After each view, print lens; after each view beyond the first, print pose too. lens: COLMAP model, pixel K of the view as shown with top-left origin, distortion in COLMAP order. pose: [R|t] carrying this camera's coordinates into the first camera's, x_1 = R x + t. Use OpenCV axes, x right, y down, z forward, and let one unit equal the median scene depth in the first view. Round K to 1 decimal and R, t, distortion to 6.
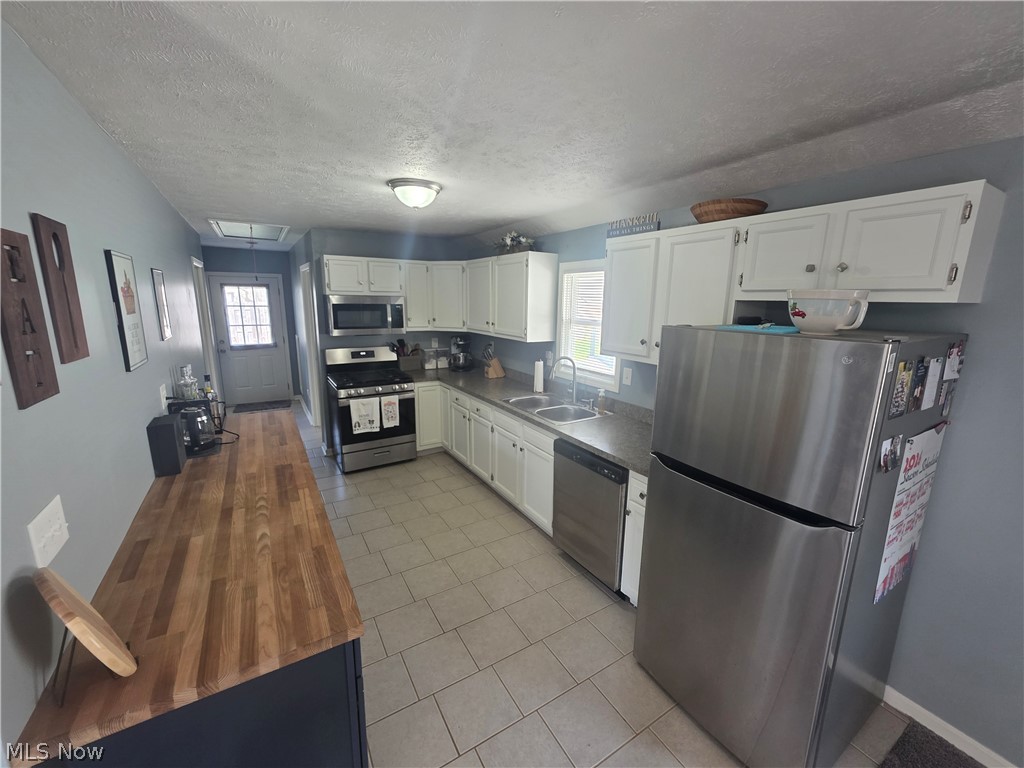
lens RADIAL K [[414.1, 0, 519.5], [0, 414.1, 384.6], [0, 0, 1]] dist [0.008482, -0.001454]
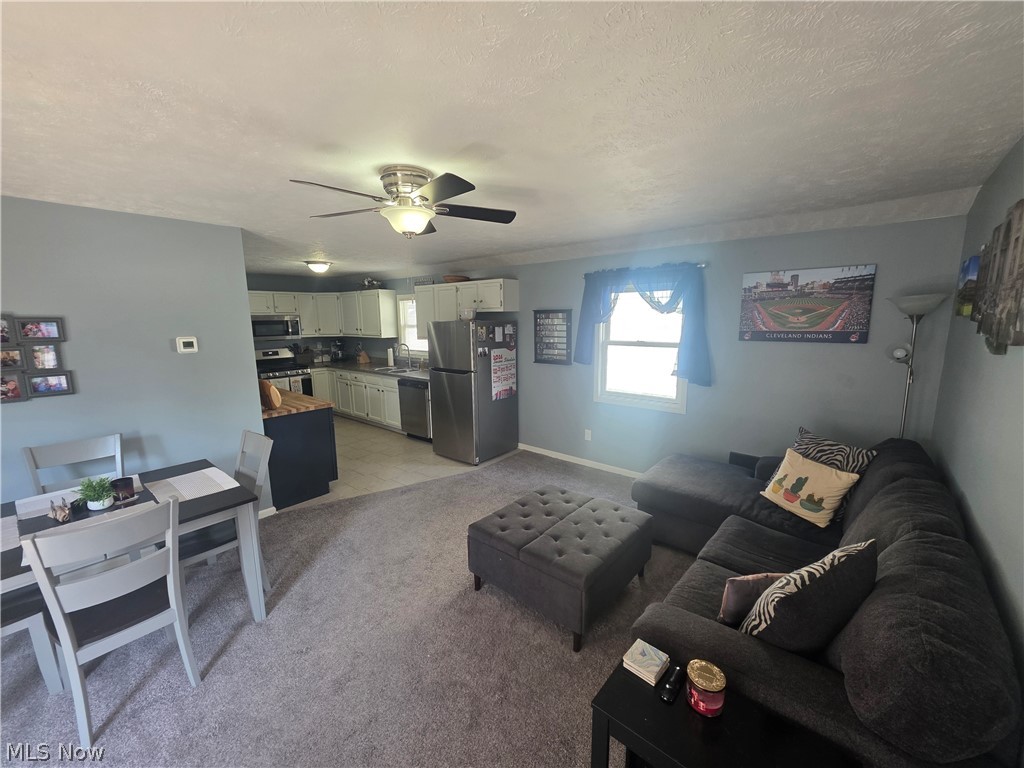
lens RADIAL K [[414.1, 0, 515.7], [0, 414.1, 383.4], [0, 0, 1]] dist [0.008482, -0.001454]
pose [[0.950629, -0.076243, 0.300819, 0.013596], [0.088927, 0.995625, -0.028679, 0.193845], [-0.297316, 0.054014, 0.953250, -0.871018]]
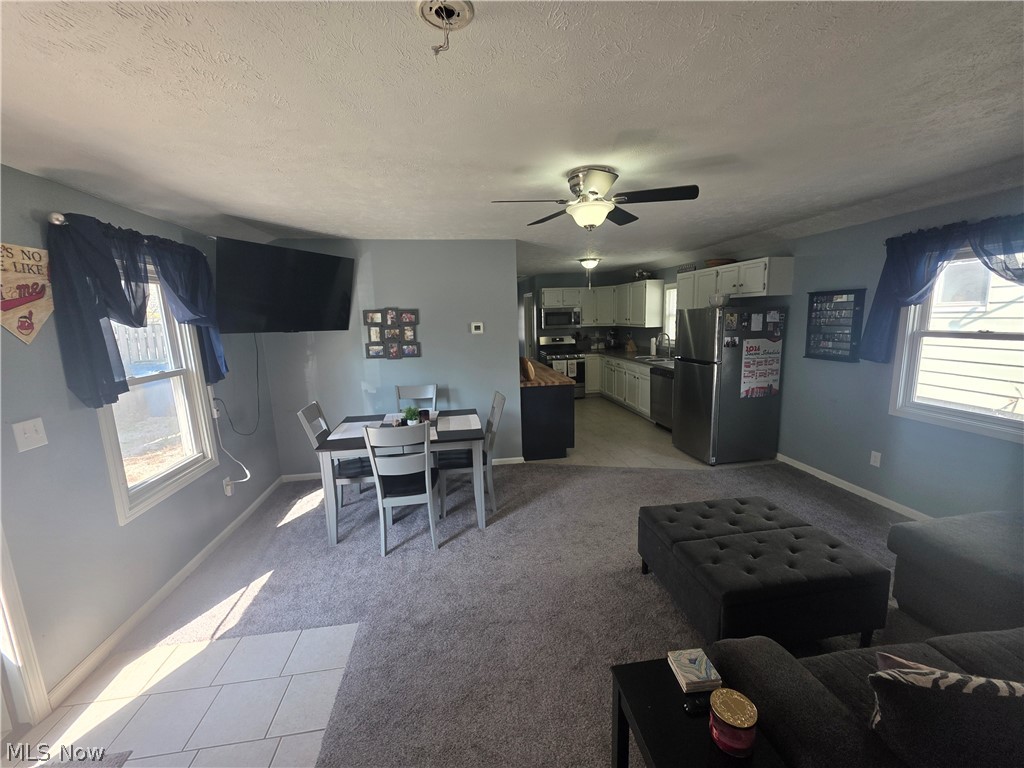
lens RADIAL K [[414.1, 0, 512.7], [0, 414.1, 381.6], [0, 0, 1]] dist [0.008482, -0.001454]
pose [[0.917833, 0.020398, -0.396441, 0.206671], [-0.037717, 0.998642, -0.035941, 0.224752], [0.395170, 0.047941, 0.917356, -0.914642]]
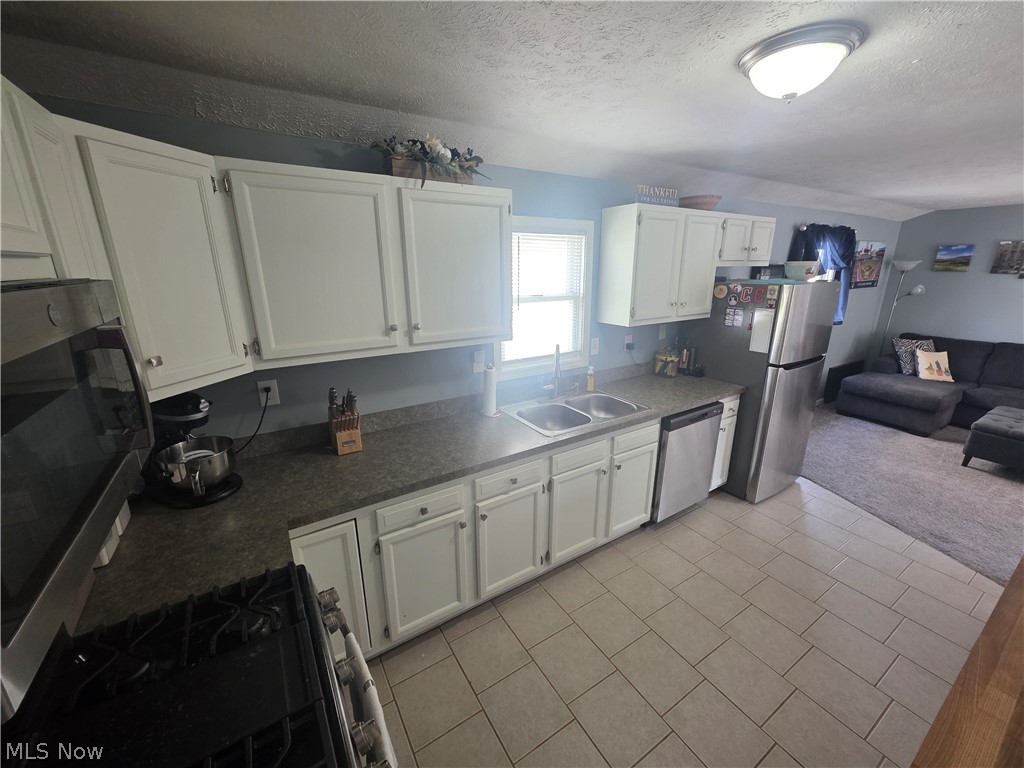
lens RADIAL K [[414.1, 0, 517.2], [0, 414.1, 384.8], [0, 0, 1]] dist [0.008482, -0.001454]
pose [[-0.019474, -0.296725, 0.954764, -0.581028], [0.203682, 0.933742, 0.294346, -0.215581], [-0.978843, 0.200200, 0.042254, 0.944079]]
